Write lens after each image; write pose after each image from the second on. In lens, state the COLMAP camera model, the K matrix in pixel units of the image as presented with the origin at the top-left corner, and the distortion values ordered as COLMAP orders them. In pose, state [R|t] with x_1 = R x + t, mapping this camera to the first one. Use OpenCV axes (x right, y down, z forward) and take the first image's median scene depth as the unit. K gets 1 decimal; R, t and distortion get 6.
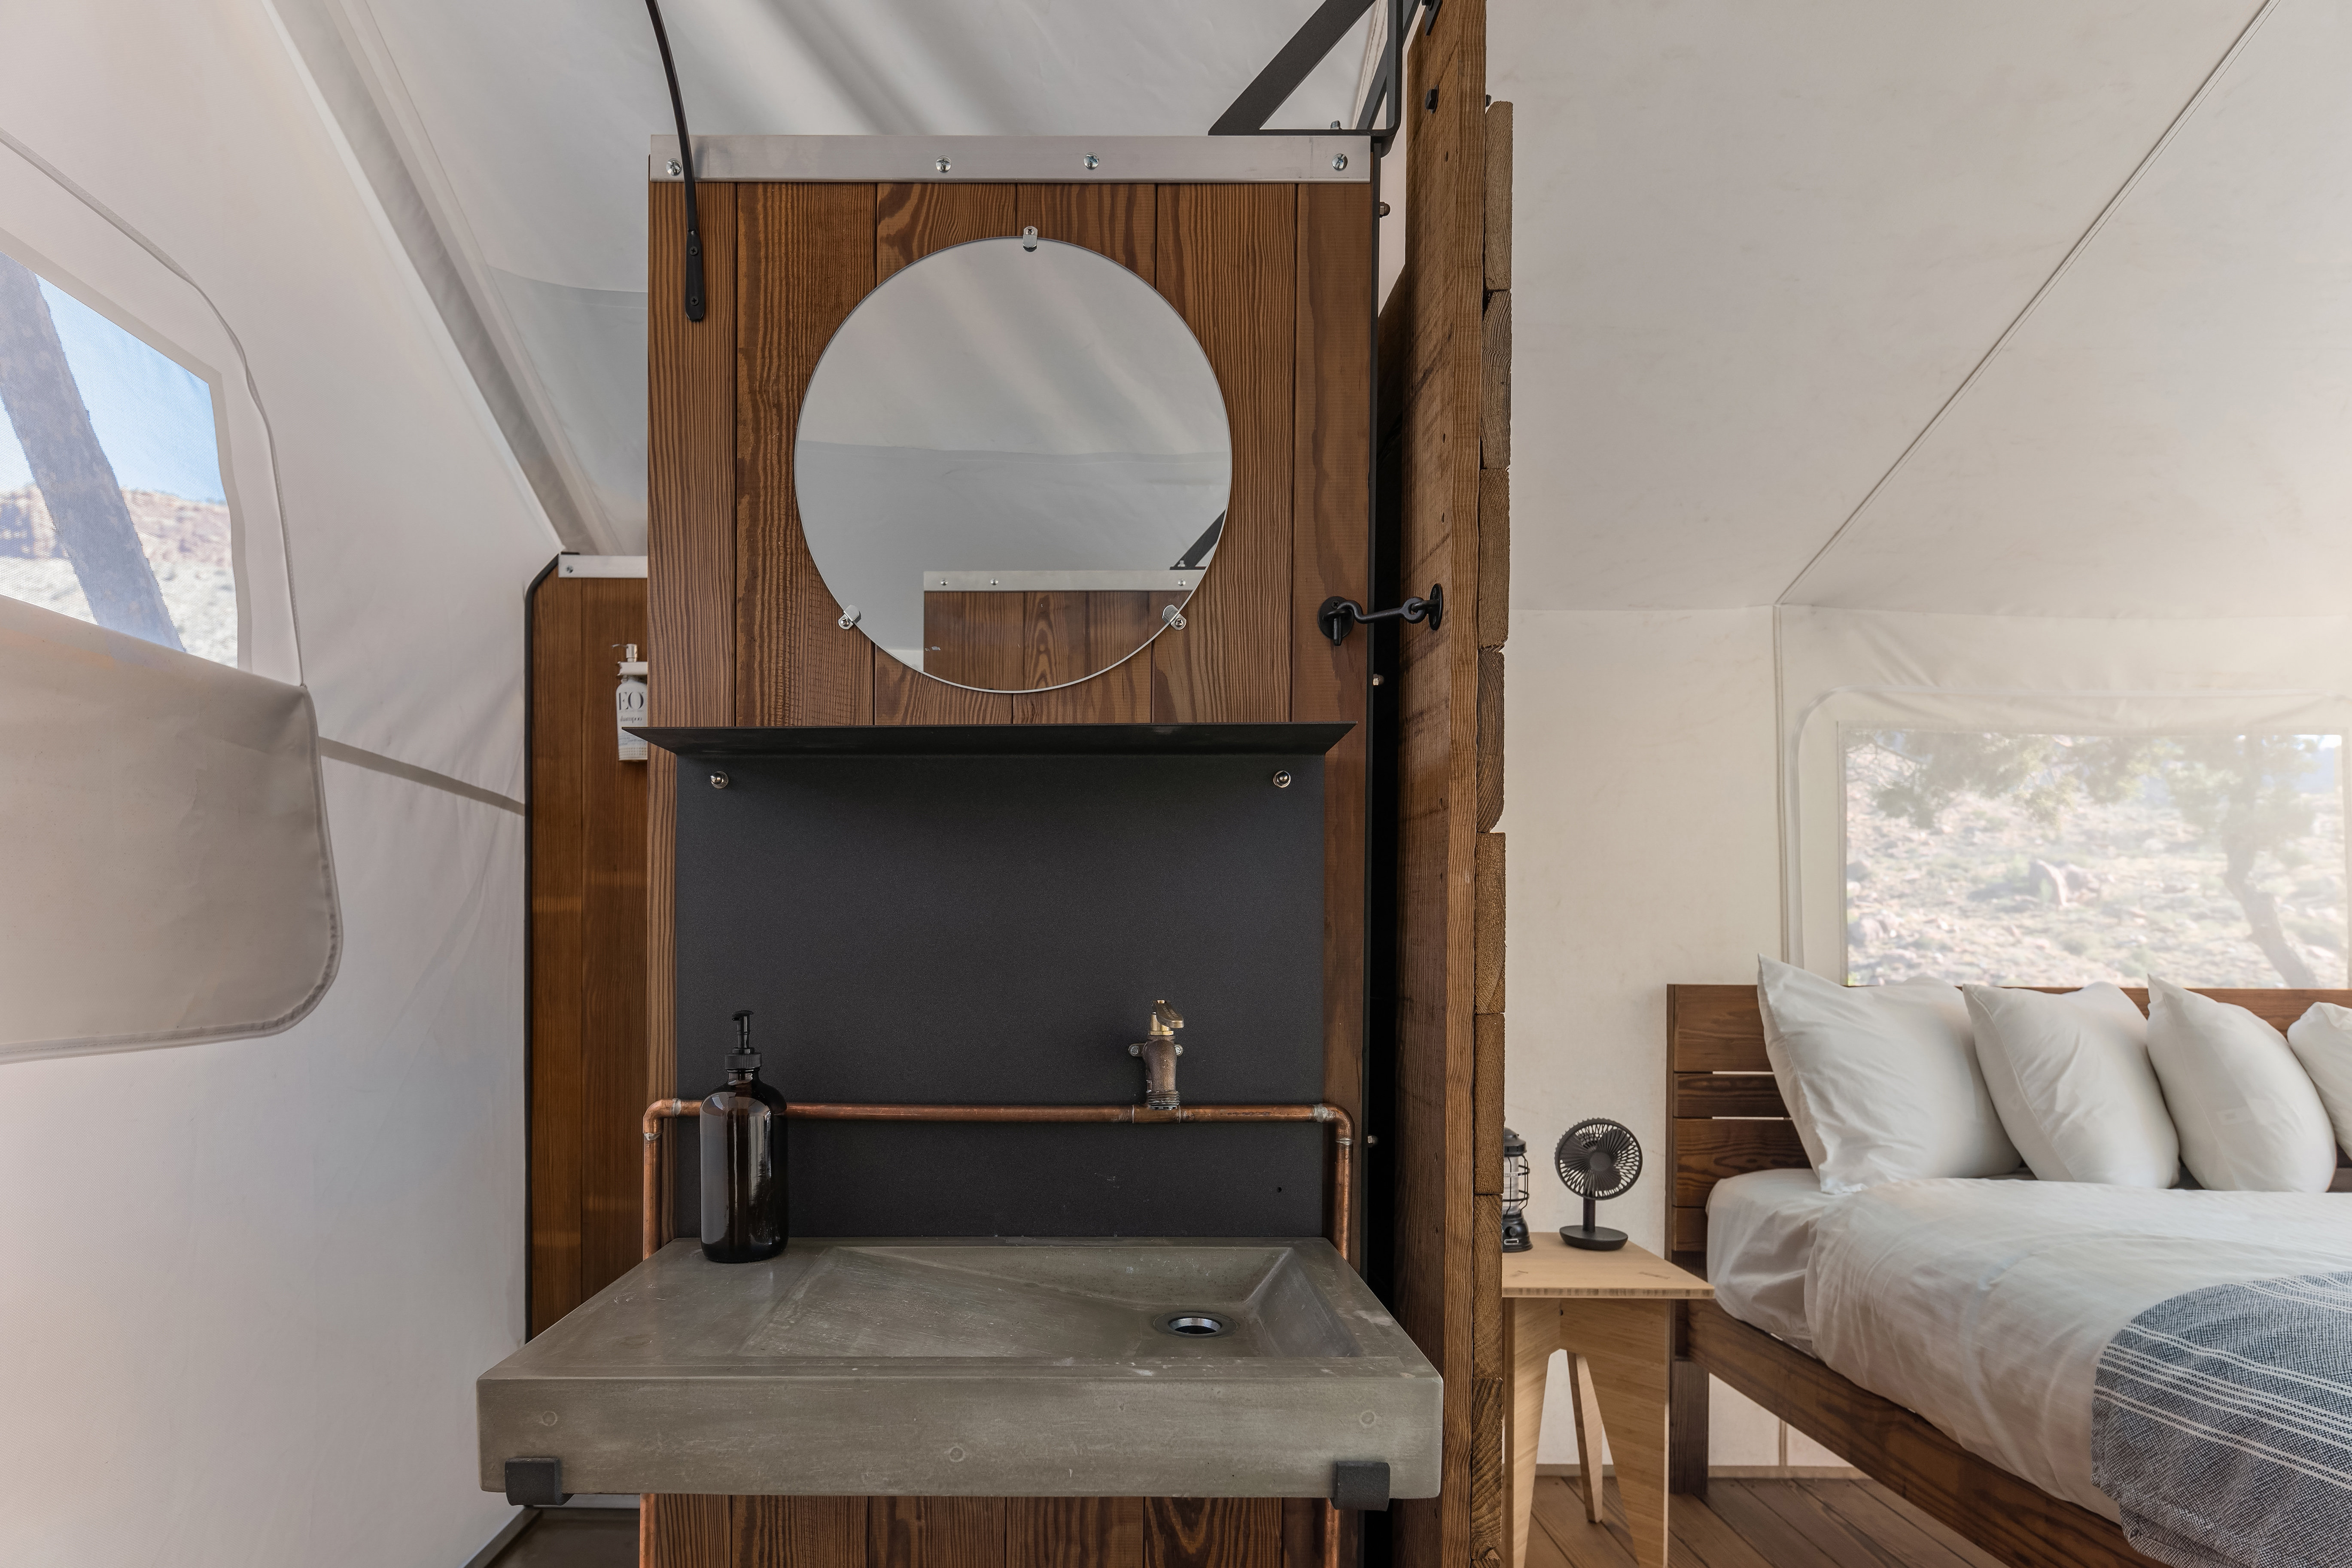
lens RADIAL K [[1192.7, 0, 1171.8], [0, 1192.7, 967.9], [0, 0, 1]] dist [-0.000180, -0.000607]
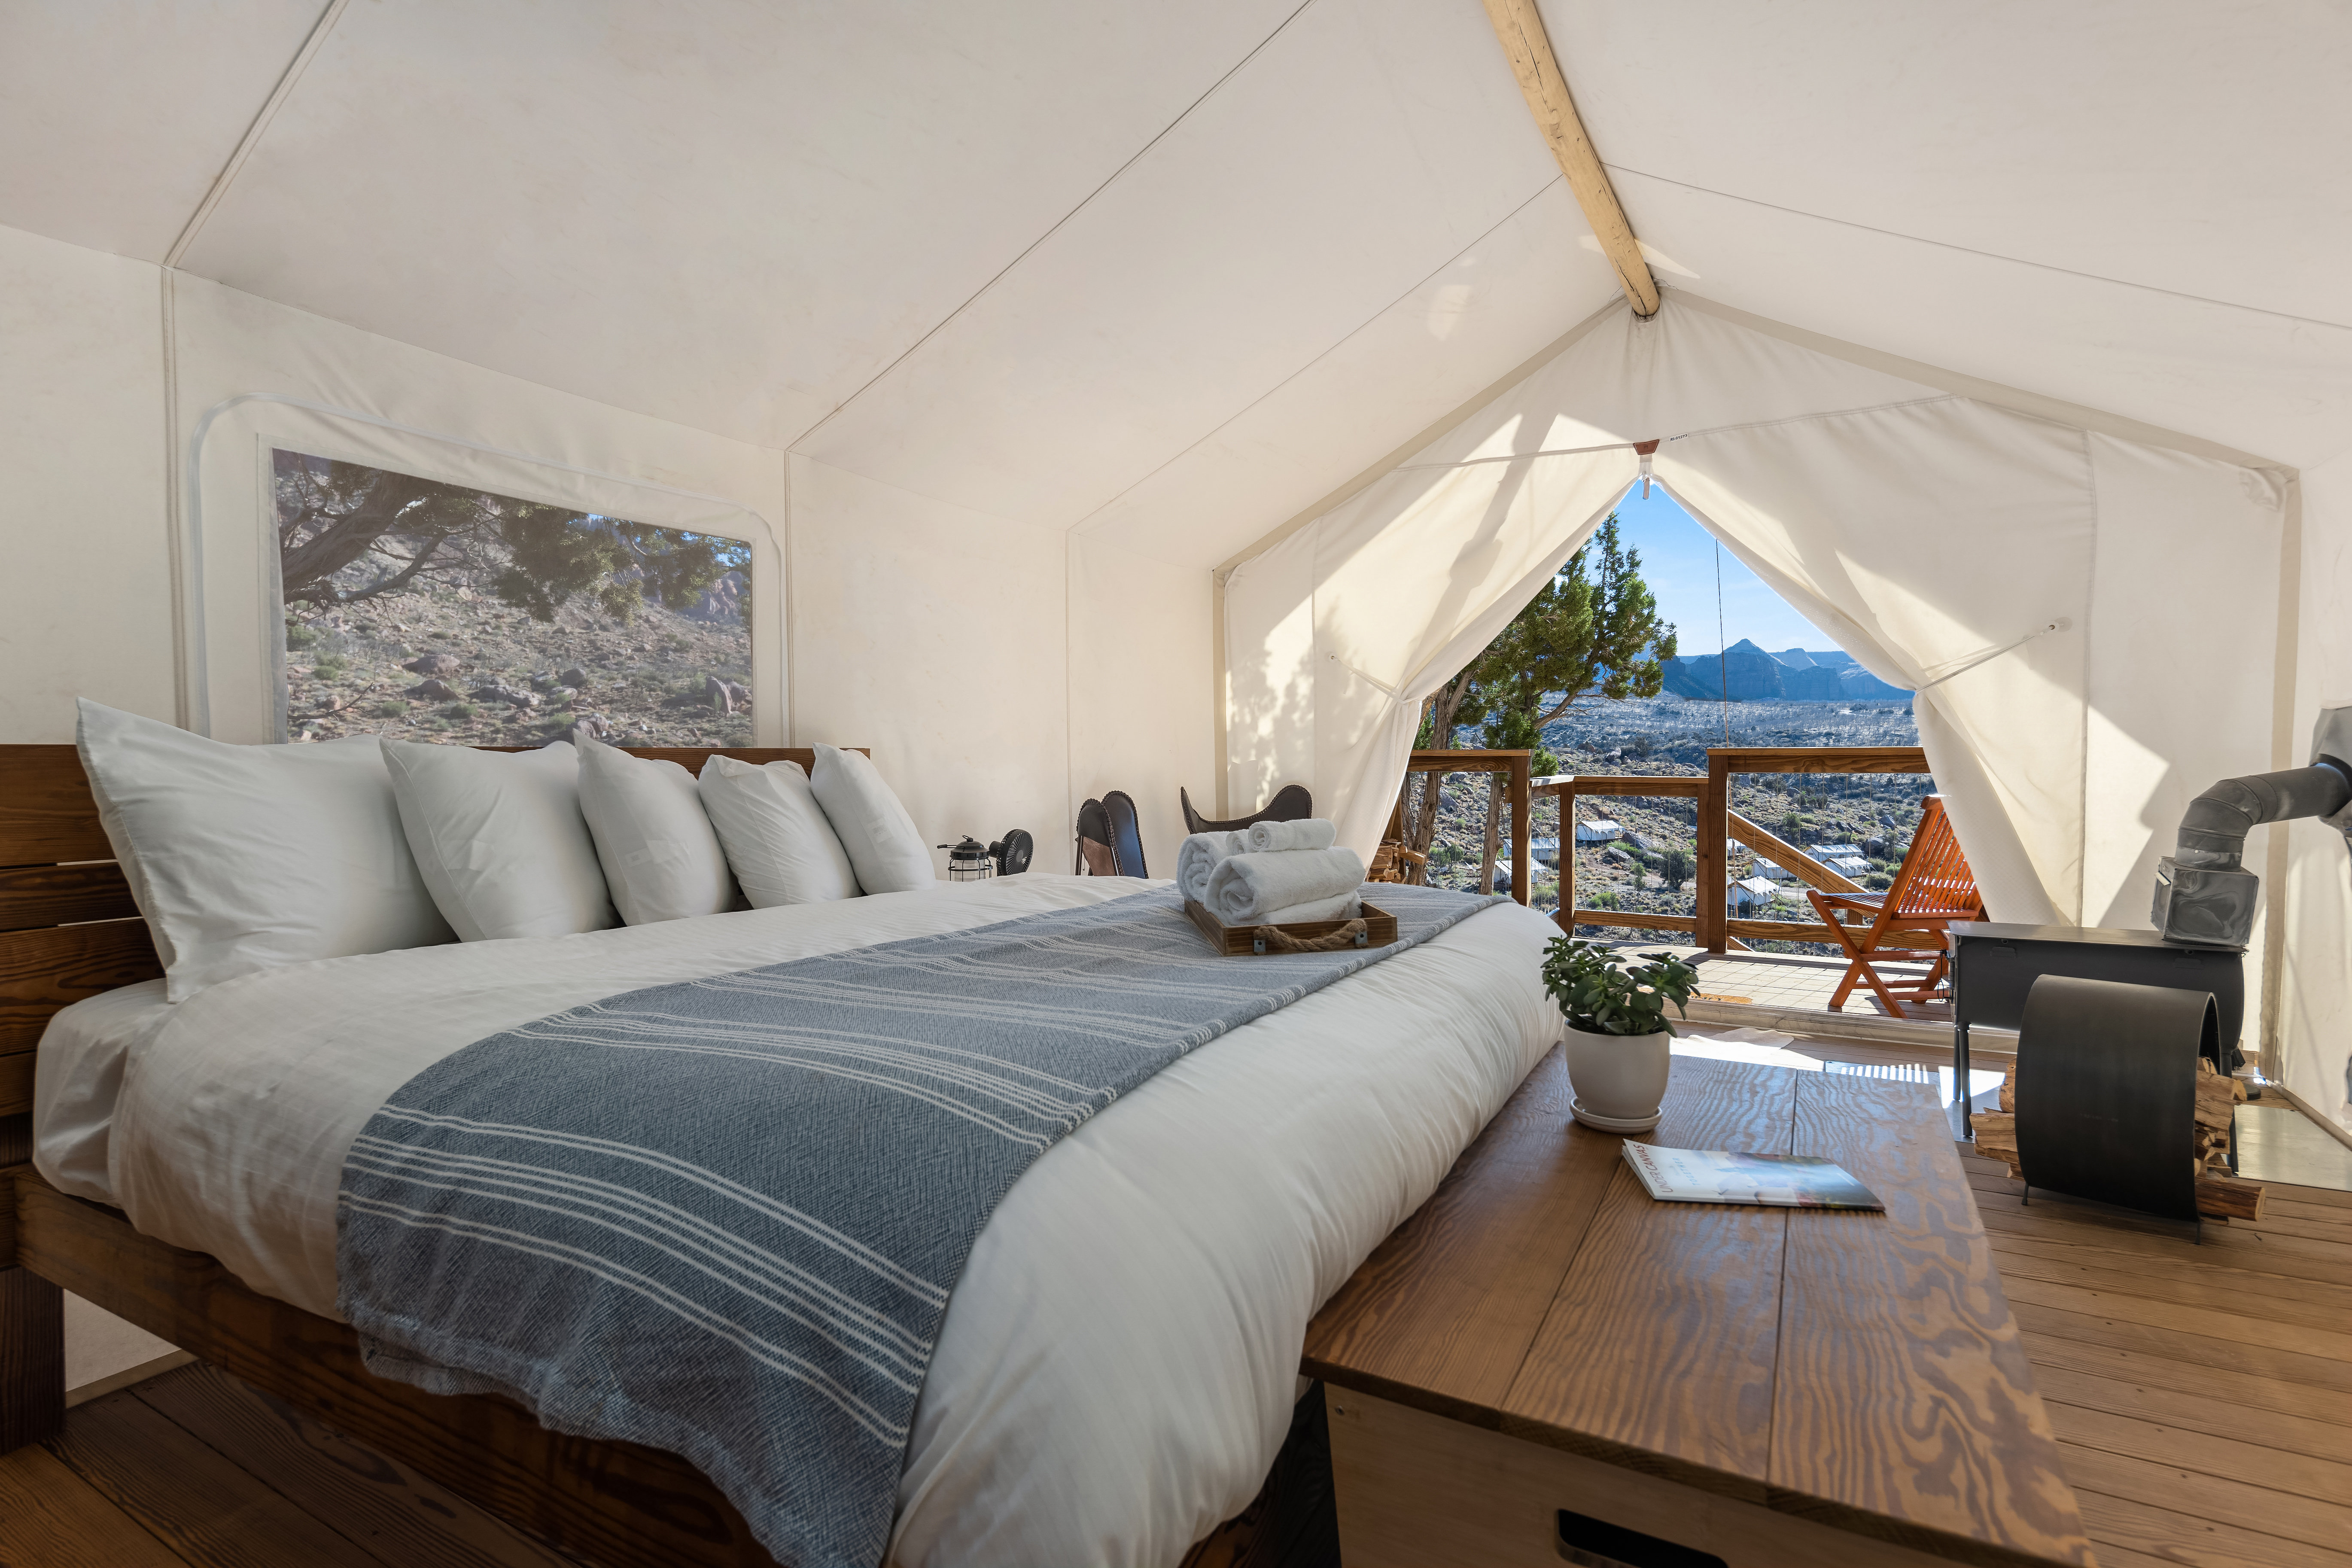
lens RADIAL K [[1157.4, 0, 1176.0], [0, 1157.4, 784.0], [0, 0, 1]] dist [0.000916, -0.000873]
pose [[0.487513, -0.035456, 0.872395, 0.237508], [0.011552, 0.999350, 0.034160, 0.030059], [-0.873039, -0.006575, 0.487606, 0.064432]]
